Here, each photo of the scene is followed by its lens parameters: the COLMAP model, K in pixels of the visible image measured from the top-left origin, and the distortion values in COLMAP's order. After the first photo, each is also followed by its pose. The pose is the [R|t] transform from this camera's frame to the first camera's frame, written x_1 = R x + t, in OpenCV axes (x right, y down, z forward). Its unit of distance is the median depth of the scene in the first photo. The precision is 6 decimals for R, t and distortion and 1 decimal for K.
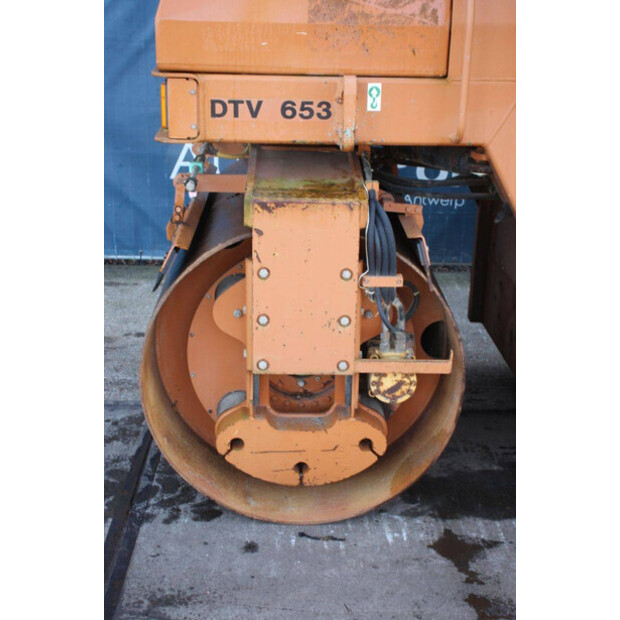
lens RADIAL K [[983.8, 0, 307.7], [0, 983.8, 335.8], [0, 0, 1]] dist [0.035318, 0.232534]
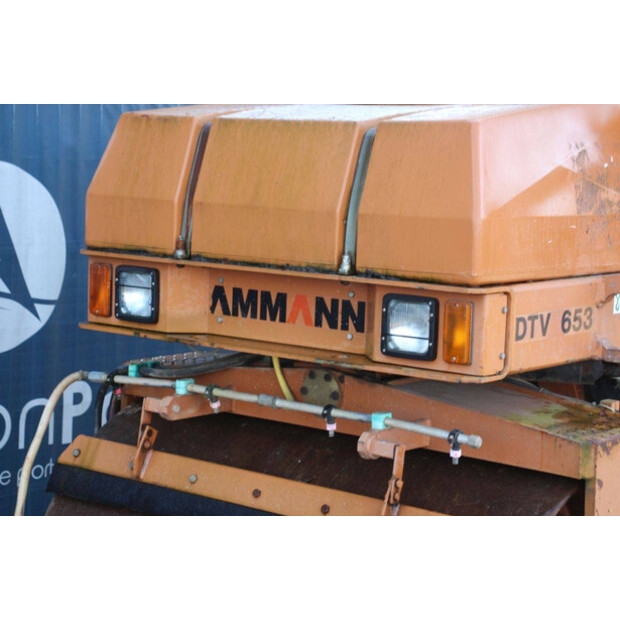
lens RADIAL K [[1490.1, 0, 310.0], [0, 1490.1, 310.0], [0, 0, 1]] dist [0.366389, 0.300481]
pose [[0.658666, -0.084980, 0.747621, -1.028738], [0.247787, 0.962677, -0.108879, -0.158924], [-0.710465, 0.256966, 0.655140, 0.367716]]
